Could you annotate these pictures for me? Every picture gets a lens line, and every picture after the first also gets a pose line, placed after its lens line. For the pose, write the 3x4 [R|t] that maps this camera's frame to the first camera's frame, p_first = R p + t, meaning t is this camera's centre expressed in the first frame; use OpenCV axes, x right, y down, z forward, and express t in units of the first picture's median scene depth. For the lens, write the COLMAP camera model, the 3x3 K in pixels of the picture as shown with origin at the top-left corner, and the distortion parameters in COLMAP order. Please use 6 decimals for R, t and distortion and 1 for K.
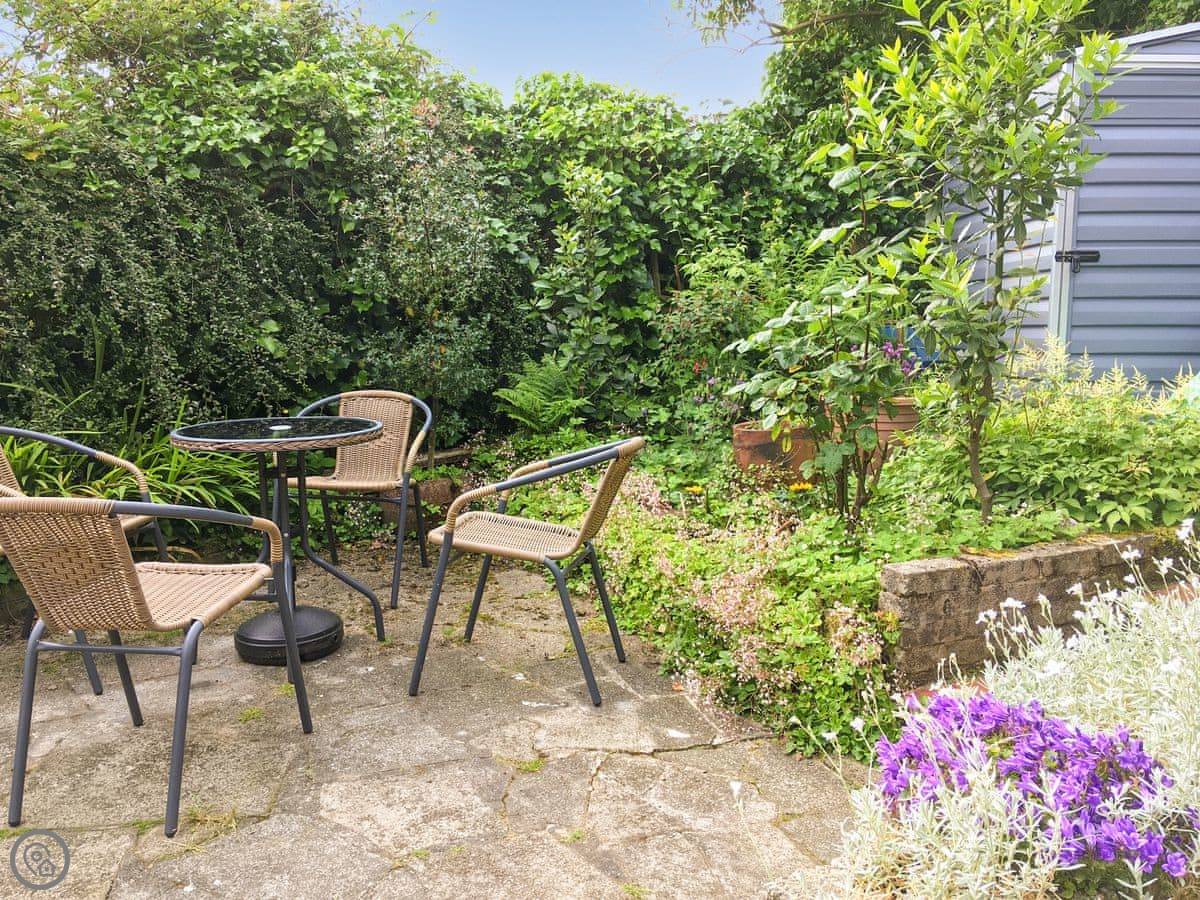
lens RADIAL K [[1058.8, 0, 594.0], [0, 1058.8, 435.7], [0, 0, 1]] dist [0.002527, -0.016529]
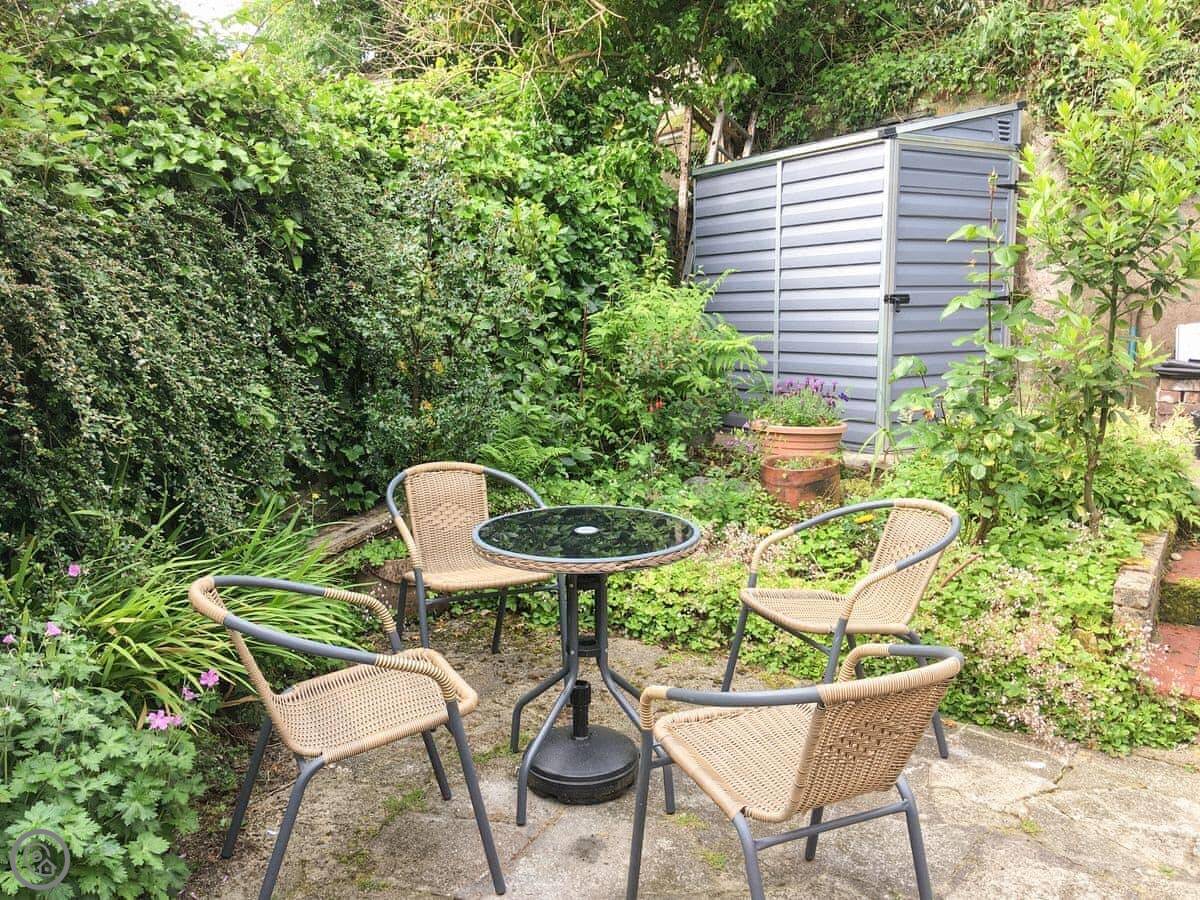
lens RADIAL K [[1058.8, 0, 594.0], [0, 1058.8, 435.7], [0, 0, 1]] dist [0.002527, -0.016529]
pose [[0.830801, -0.073509, 0.551694, -0.581054], [0.066852, 0.997243, 0.032201, -0.085396], [-0.552540, 0.010129, 0.833425, 0.208016]]
